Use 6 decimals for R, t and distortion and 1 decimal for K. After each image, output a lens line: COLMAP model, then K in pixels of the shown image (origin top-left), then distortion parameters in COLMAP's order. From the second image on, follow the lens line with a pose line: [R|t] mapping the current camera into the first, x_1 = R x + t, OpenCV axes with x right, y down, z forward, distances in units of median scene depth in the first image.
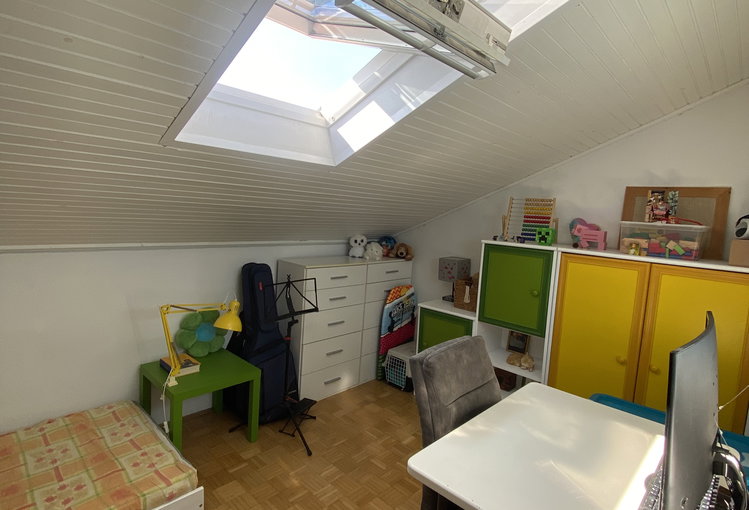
lens RADIAL K [[397.9, 0, 372.4], [0, 397.9, 246.2], [0, 0, 1]] dist [0.051445, -0.048566]
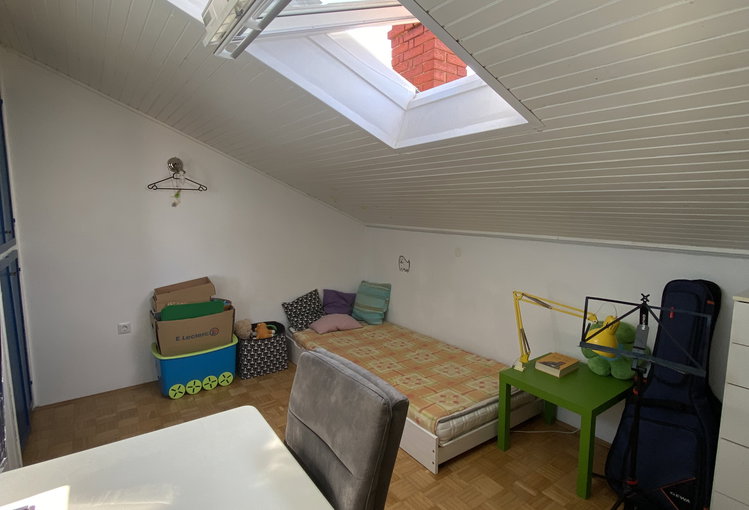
lens RADIAL K [[397.9, 0, 372.4], [0, 397.9, 246.2], [0, 0, 1]] dist [0.051445, -0.048566]
pose [[-0.188556, 0.052610, -0.980652, 0.679842], [-0.096761, 0.992710, 0.071862, -0.013207], [0.977284, 0.108439, -0.182090, 0.917700]]
